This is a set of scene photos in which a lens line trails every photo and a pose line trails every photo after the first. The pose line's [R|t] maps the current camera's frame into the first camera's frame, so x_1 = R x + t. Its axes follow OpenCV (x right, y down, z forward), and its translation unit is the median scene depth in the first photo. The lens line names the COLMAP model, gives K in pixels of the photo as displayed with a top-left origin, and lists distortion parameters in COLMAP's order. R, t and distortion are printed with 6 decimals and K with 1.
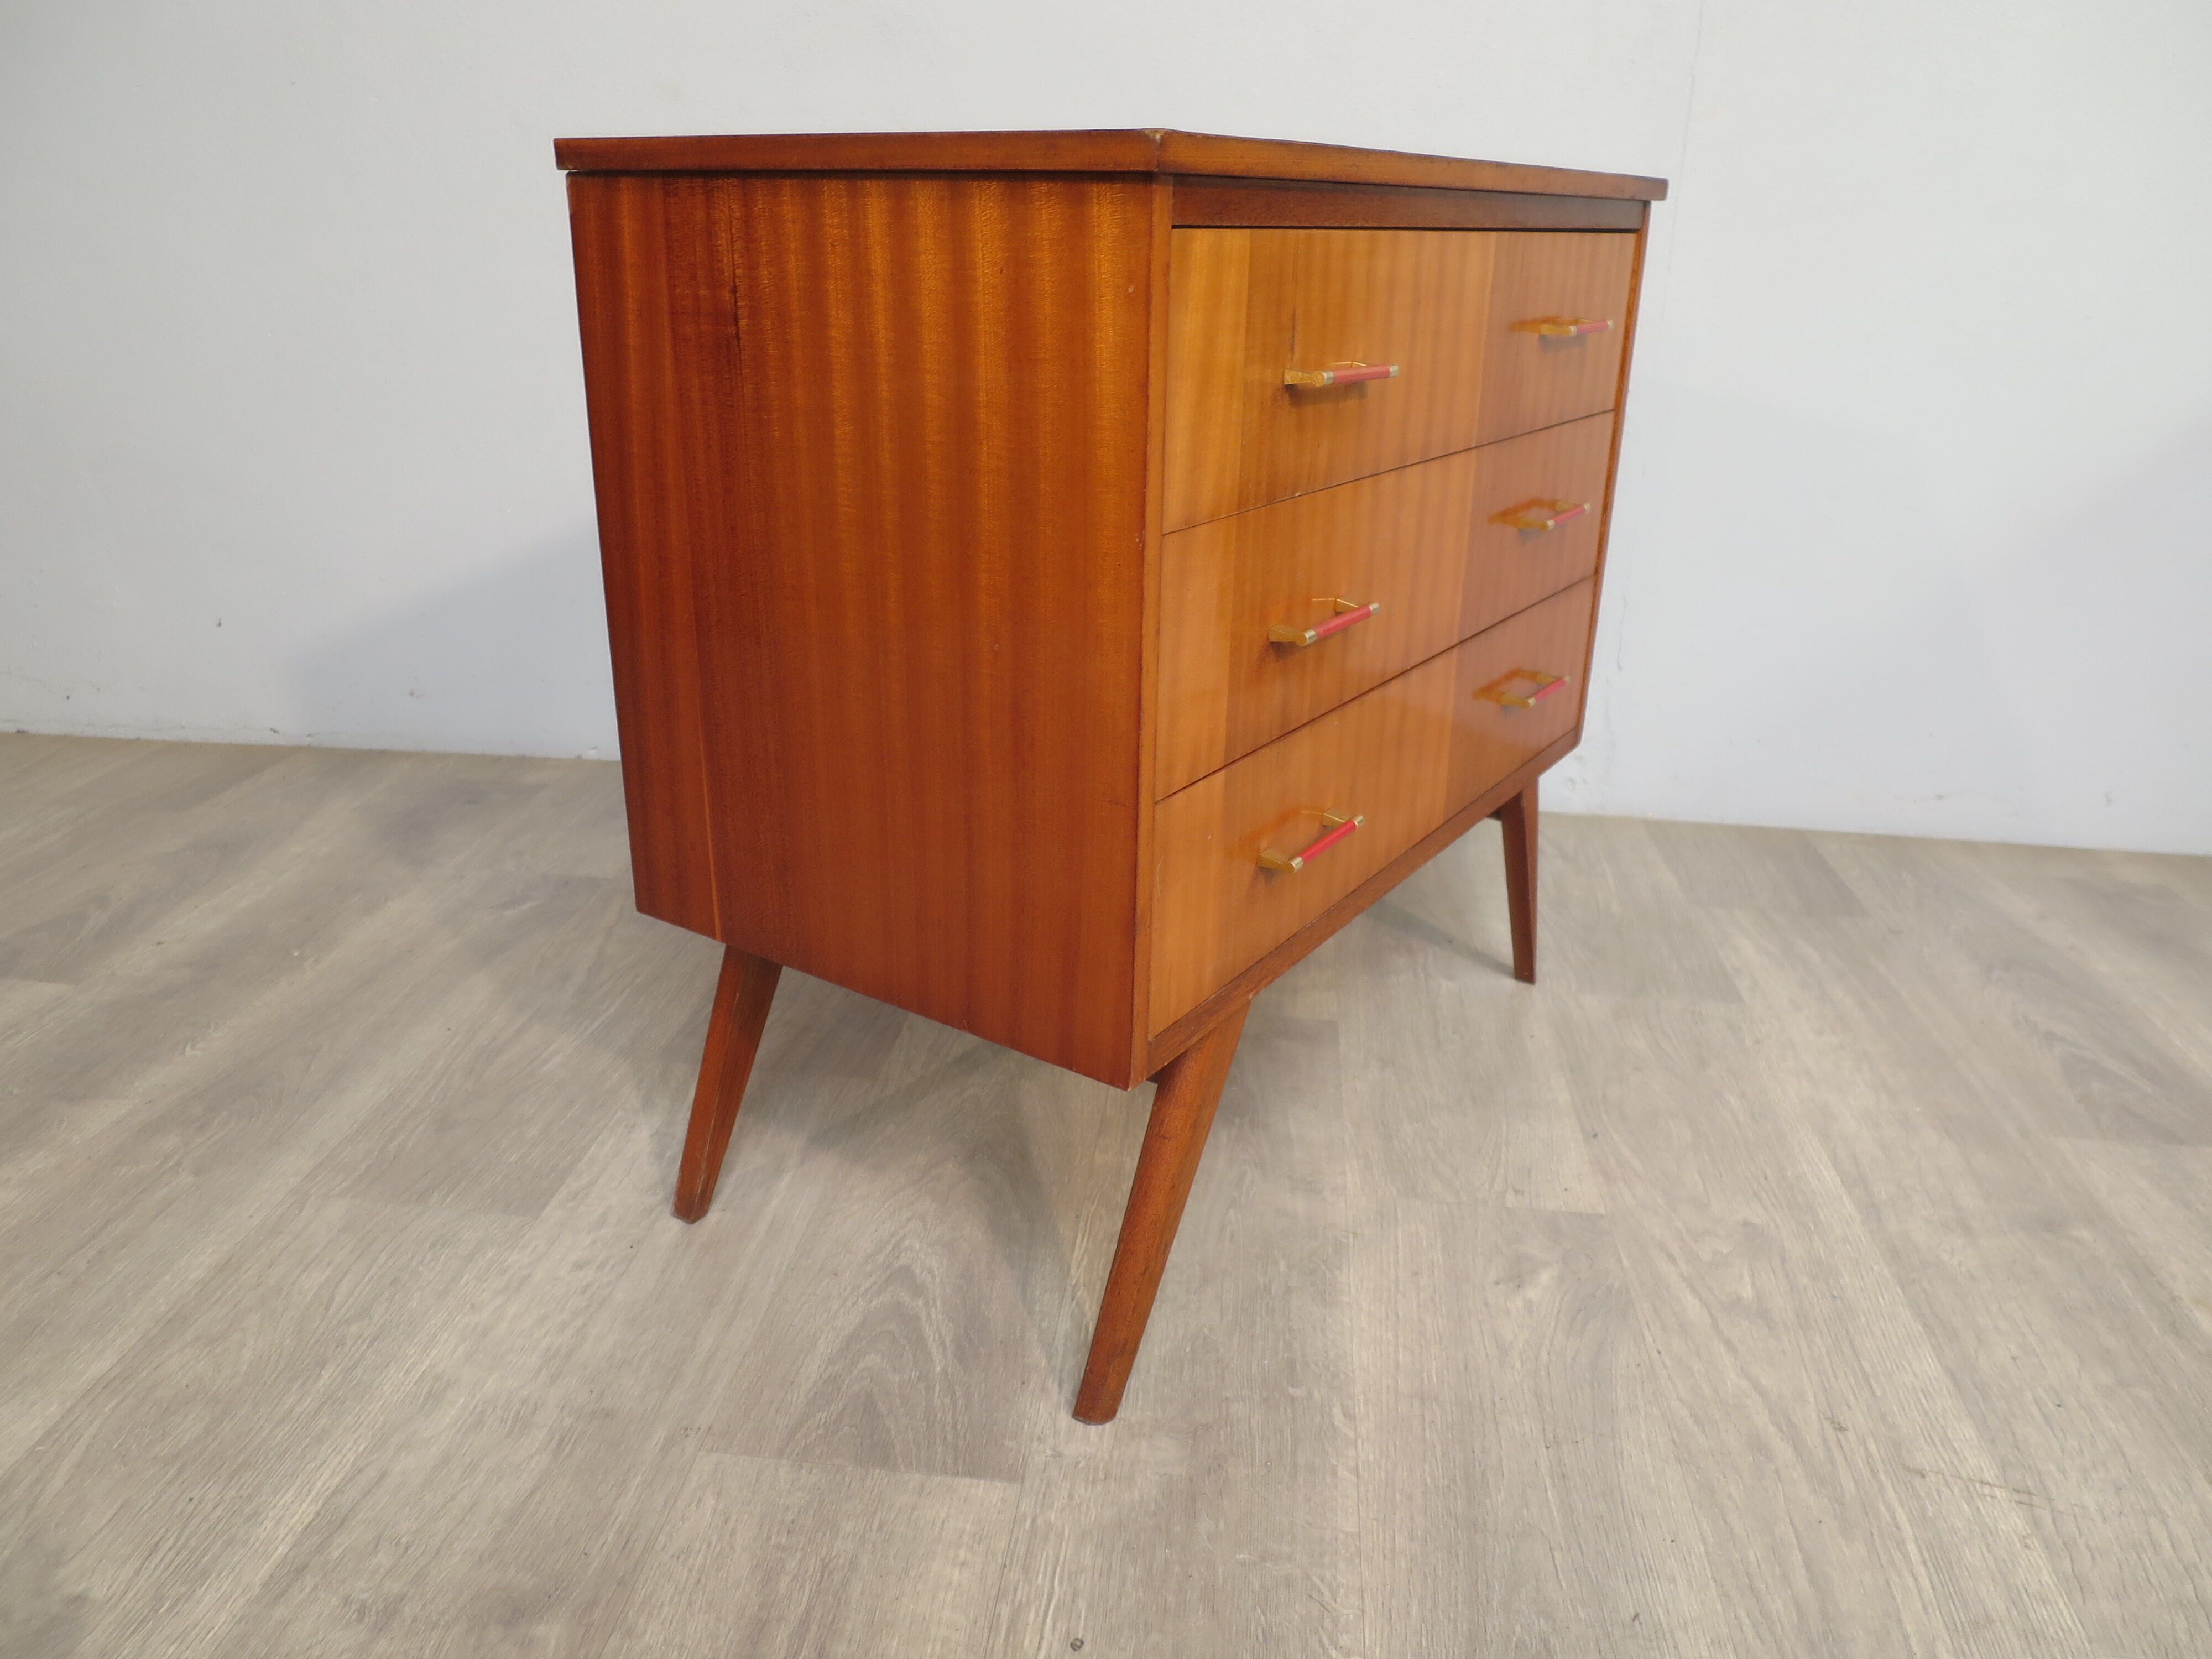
lens RADIAL K [[1565.6, 0, 1106.0], [0, 1565.6, 829.5], [0, 0, 1]] dist [-0.031520, -0.002627]
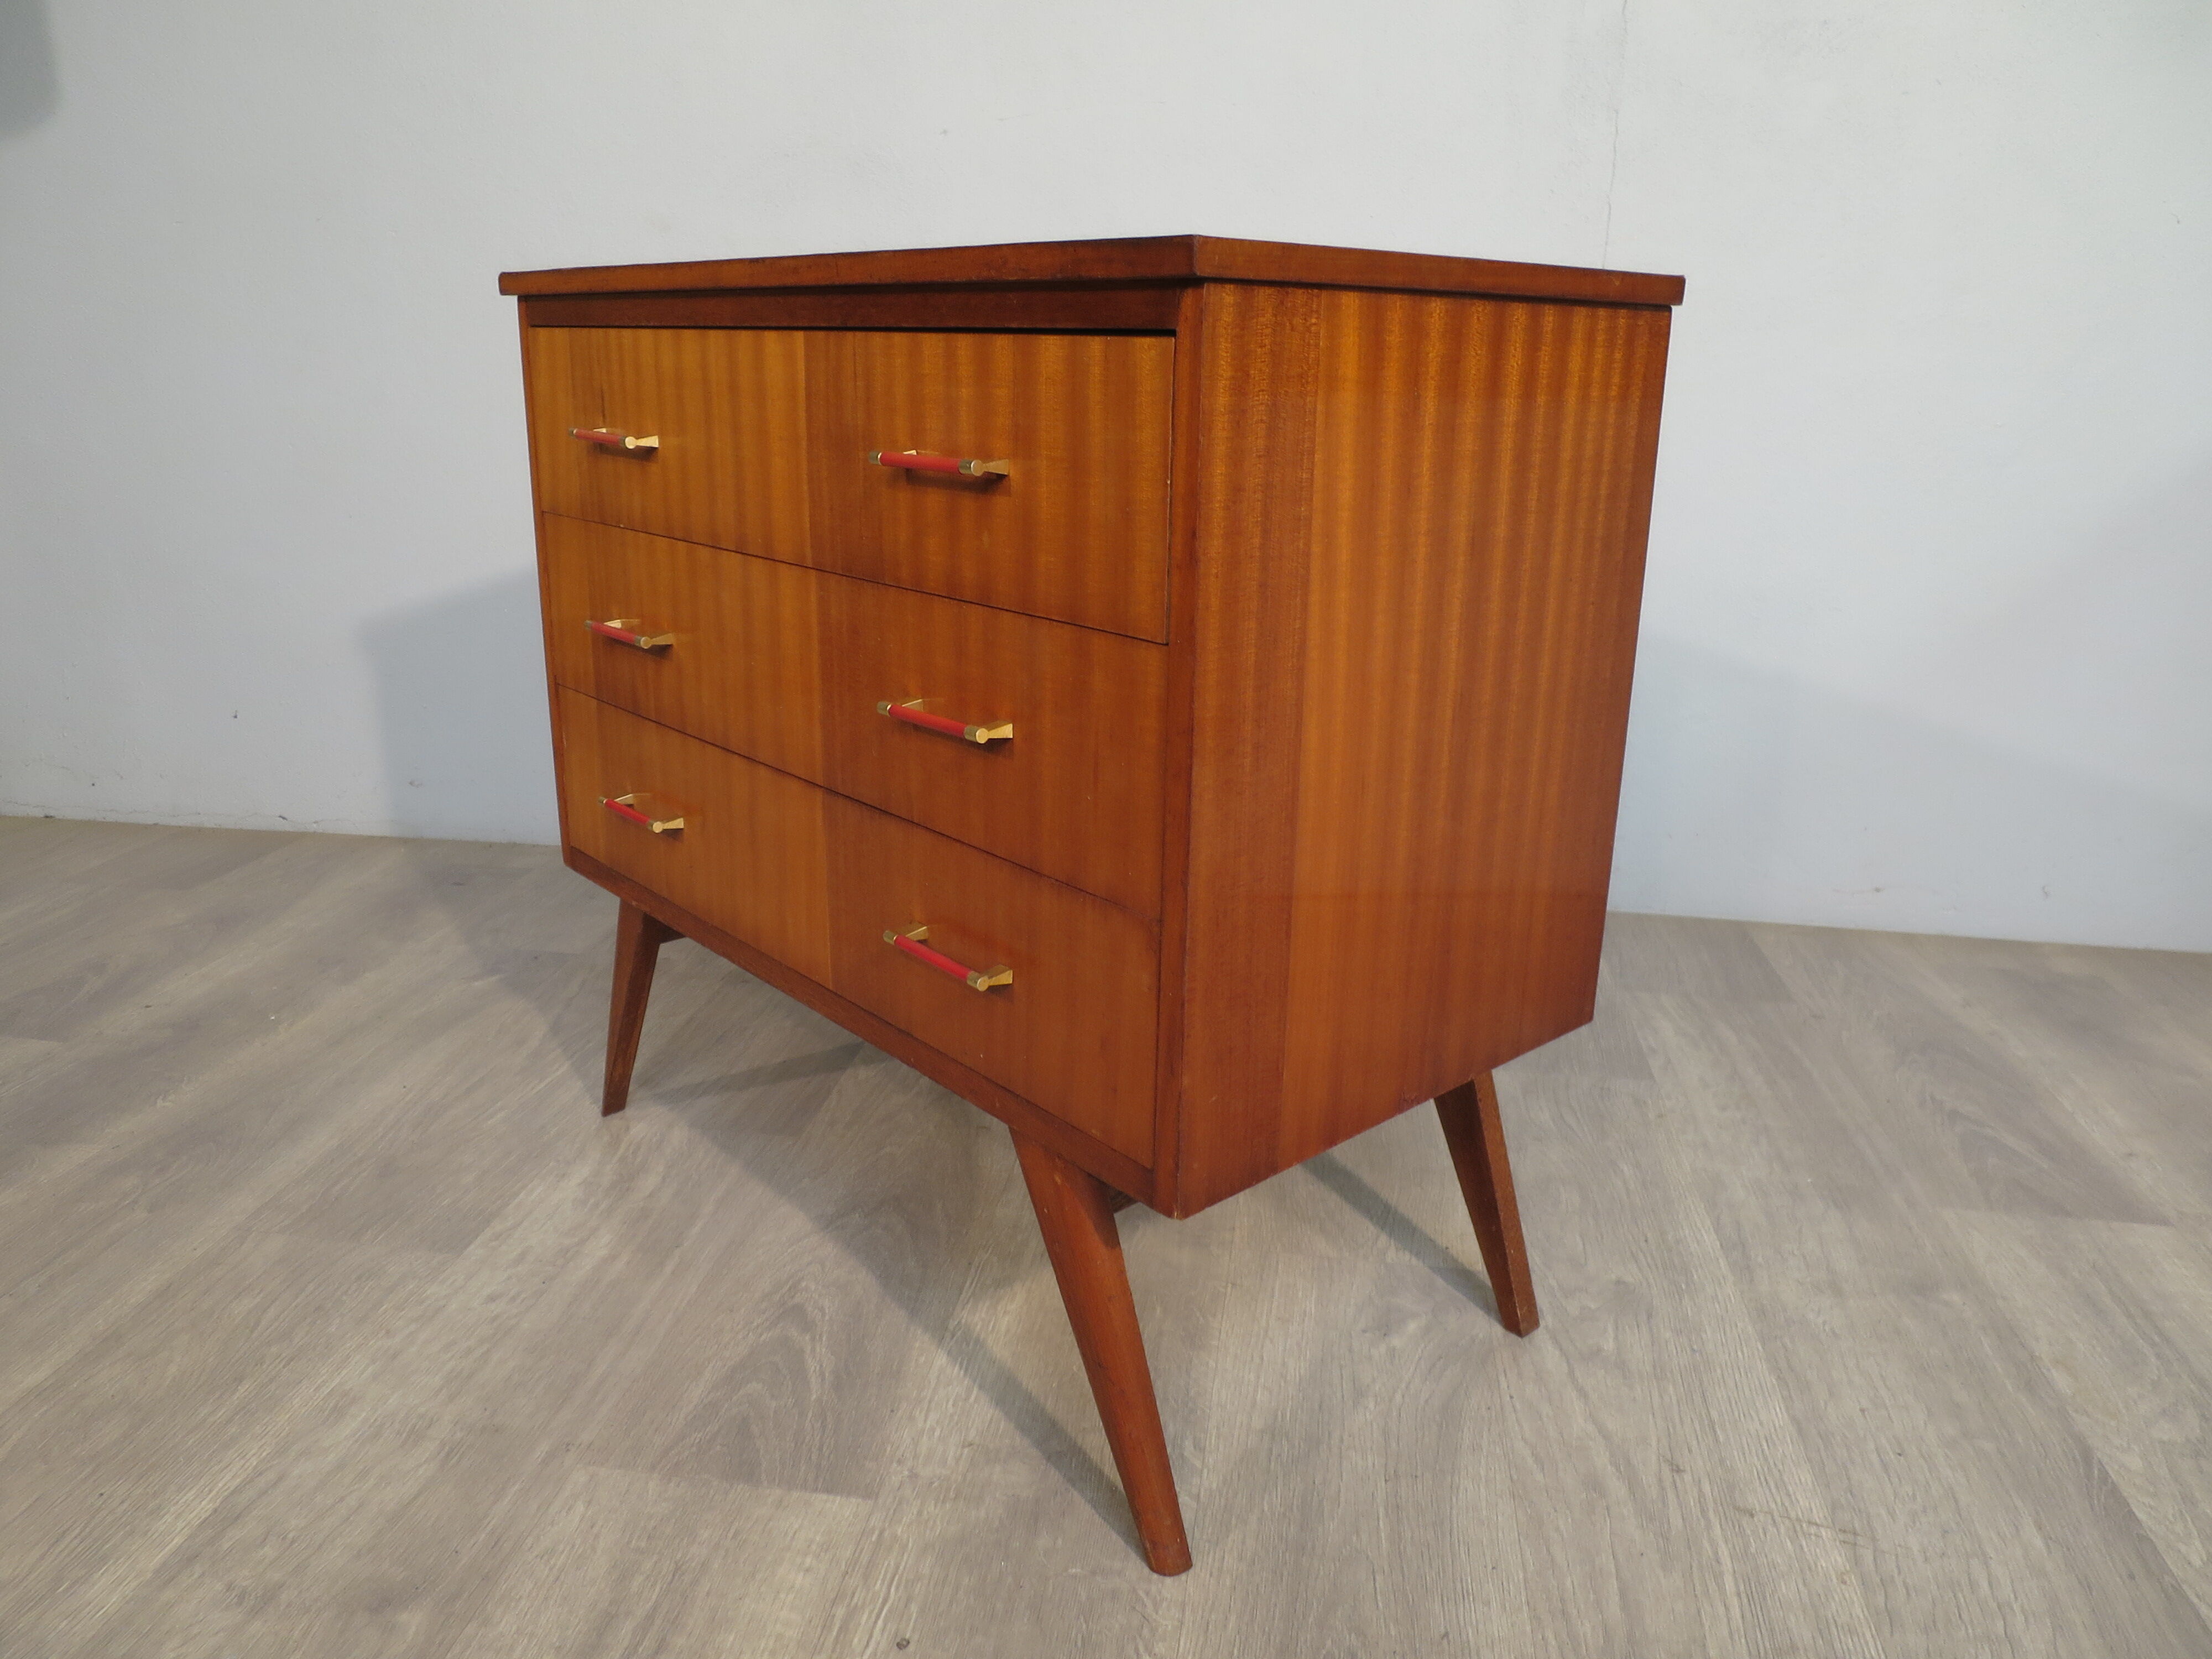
lens RADIAL K [[1565.6, 0, 1106.0], [0, 1565.6, 829.5], [0, 0, 1]] dist [-0.031520, -0.002627]
pose [[-0.234237, 0.266561, -0.934921, 1.366119], [-0.383776, 0.858220, 0.340844, -0.617525], [0.893224, 0.438639, -0.098727, 1.653646]]
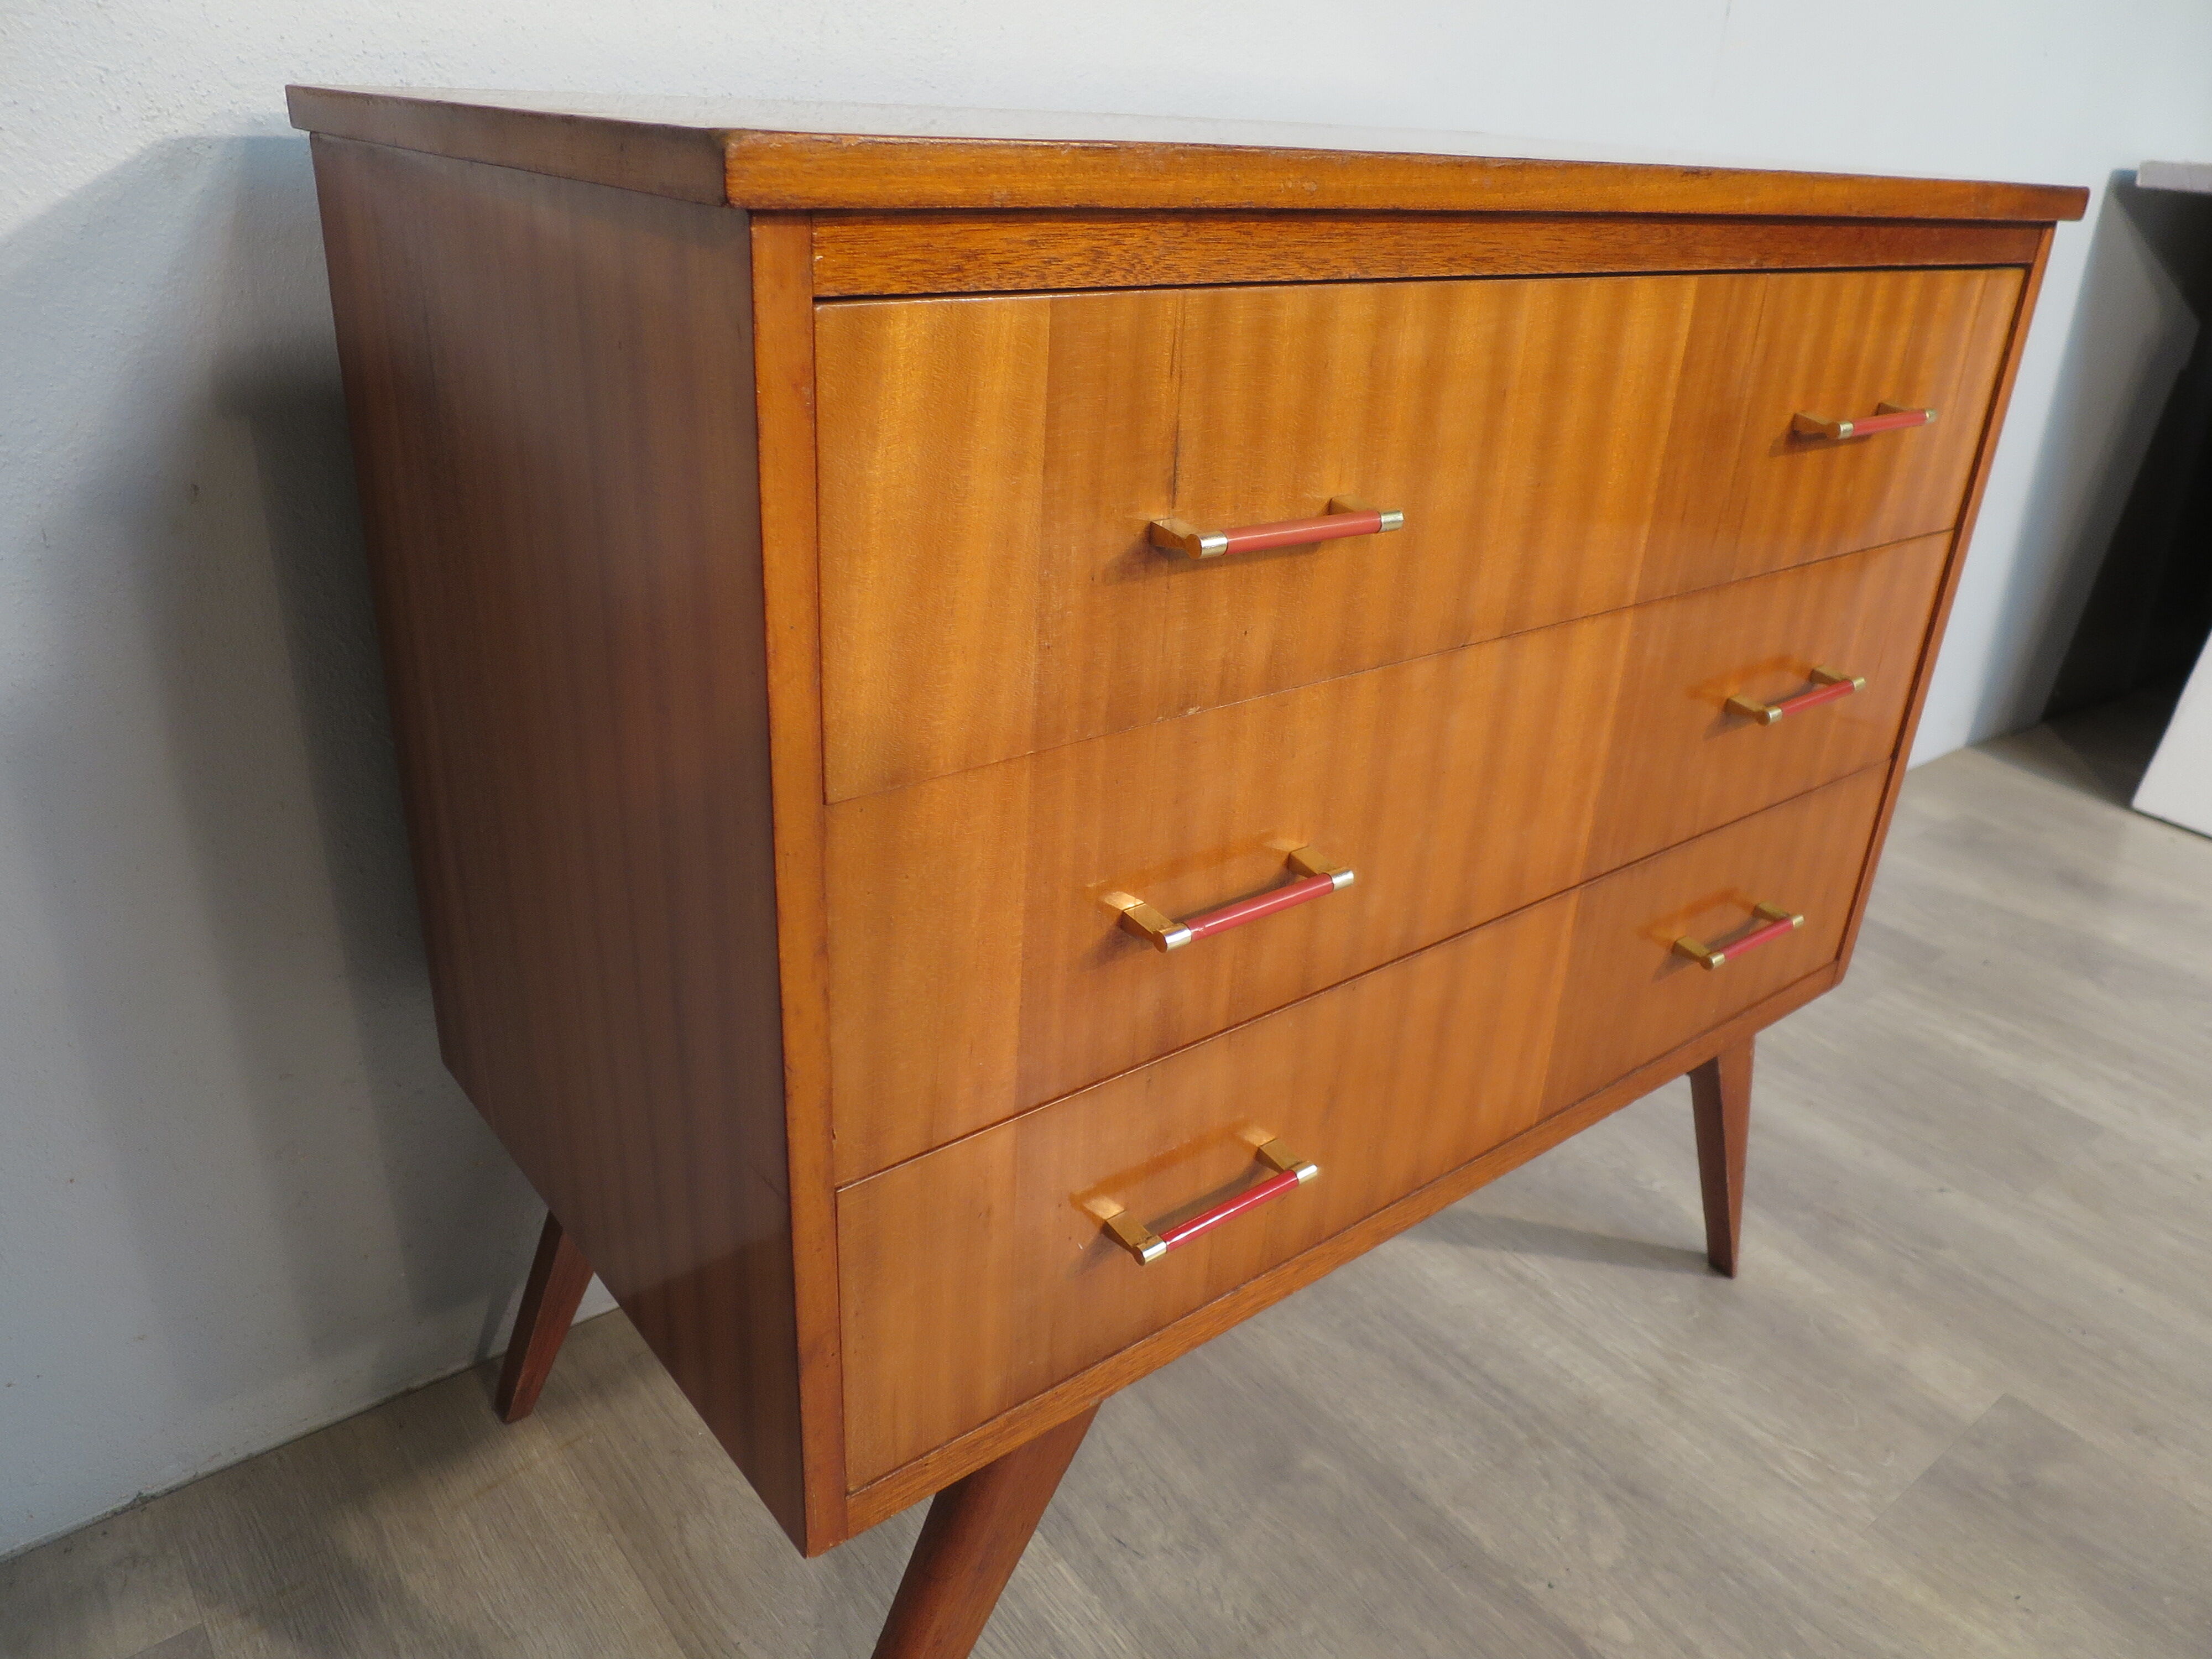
lens RADIAL K [[1565.6, 0, 1106.0], [0, 1565.6, 829.5], [0, 0, 1]] dist [-0.031520, -0.002627]
pose [[0.955235, 0.152907, -0.253271, 0.261503], [-0.141108, 0.987909, 0.064227, -0.208187], [0.260029, -0.025614, 0.965261, 0.400792]]
